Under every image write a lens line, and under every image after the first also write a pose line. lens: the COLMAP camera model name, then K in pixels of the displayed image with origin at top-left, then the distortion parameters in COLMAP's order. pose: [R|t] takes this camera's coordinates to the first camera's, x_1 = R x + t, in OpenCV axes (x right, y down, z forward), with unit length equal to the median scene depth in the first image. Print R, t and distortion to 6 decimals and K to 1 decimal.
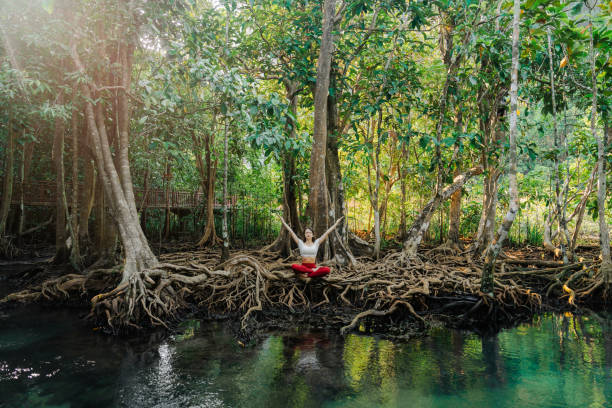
lens RADIAL K [[436.8, 0, 306.0], [0, 436.8, 204.0], [0, 0, 1]] dist [0.007024, 0.000913]
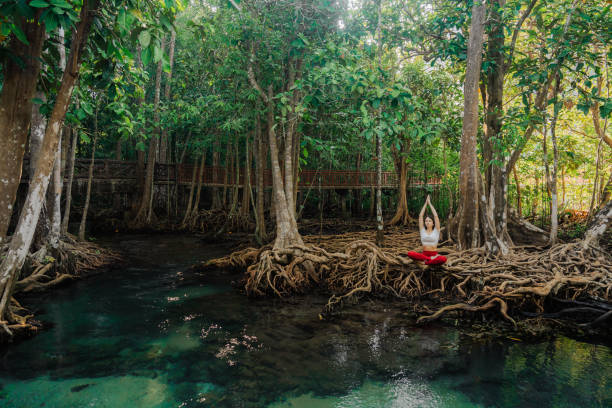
lens RADIAL K [[436.8, 0, 306.0], [0, 436.8, 204.0], [0, 0, 1]] dist [0.007024, 0.000913]
pose [[0.842046, 0.005410, -0.539378, 0.317871], [0.028163, 0.998145, 0.053977, -0.036509], [0.538669, -0.060642, 0.840332, 0.001255]]
